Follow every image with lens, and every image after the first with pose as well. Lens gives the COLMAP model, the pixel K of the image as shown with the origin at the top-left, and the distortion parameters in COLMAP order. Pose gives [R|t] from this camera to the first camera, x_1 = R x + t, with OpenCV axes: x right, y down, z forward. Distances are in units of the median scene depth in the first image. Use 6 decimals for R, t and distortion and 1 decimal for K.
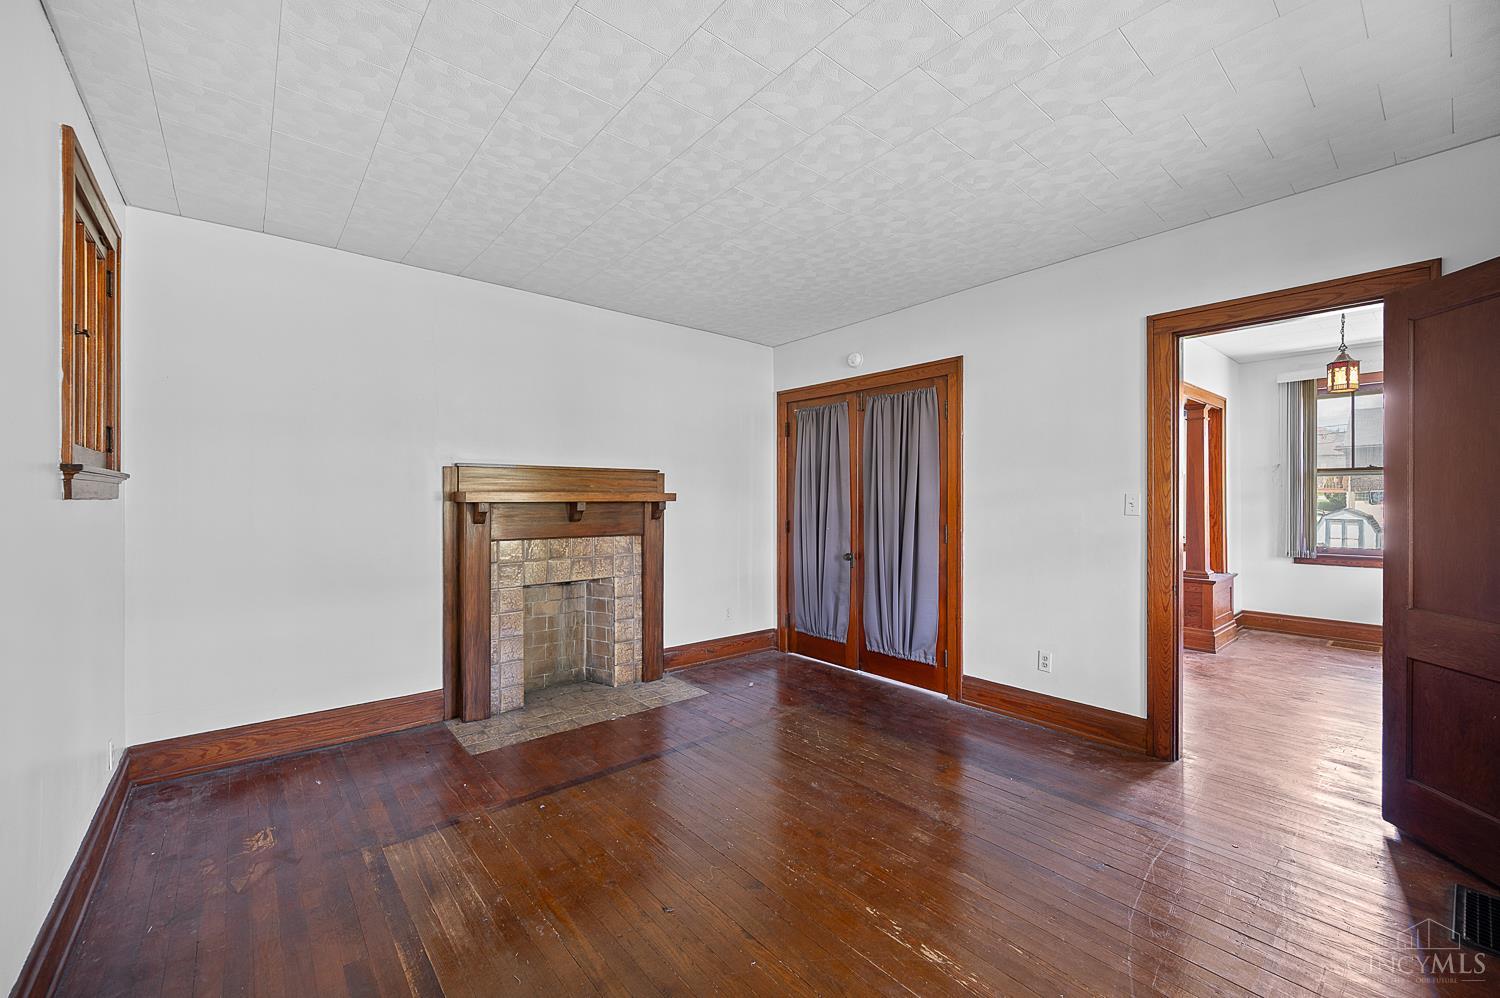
lens RADIAL K [[596.7, 0, 752.6], [0, 596.7, 494.4], [0, 0, 1]] dist [0.002894, 0.000086]
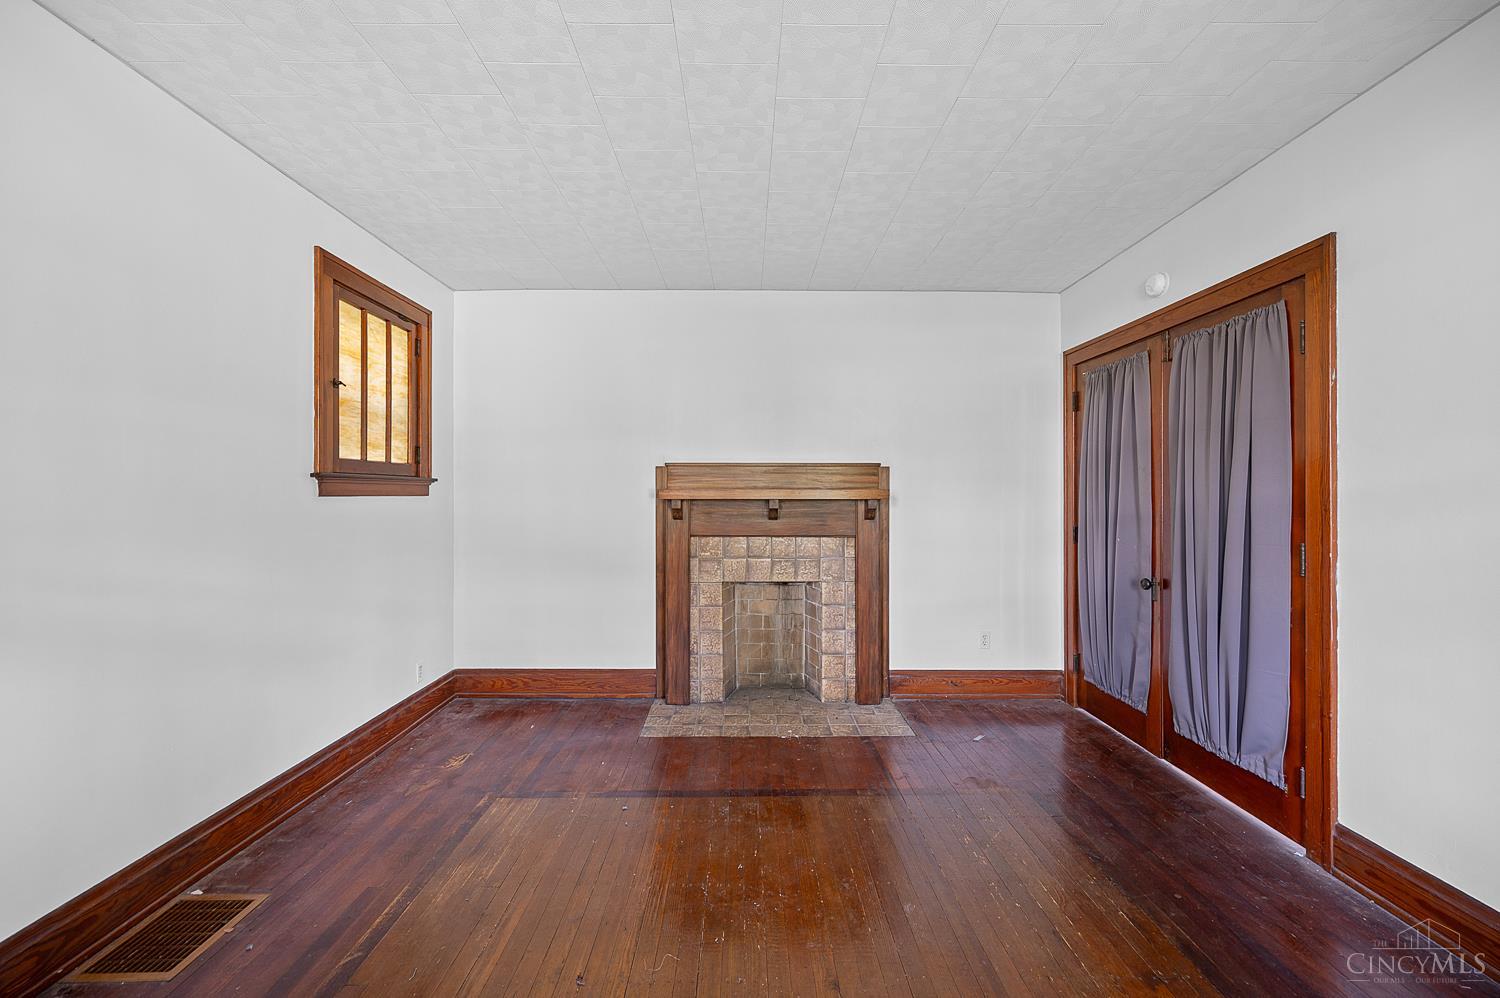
lens RADIAL K [[596.7, 0, 752.6], [0, 596.7, 494.4], [0, 0, 1]] dist [0.002894, 0.000086]
pose [[0.772718, 0.000609, -0.634749, 0.264566], [0.002948, 0.999985, 0.004547, 0.000615], [0.634743, -0.005385, 0.772705, 0.226609]]
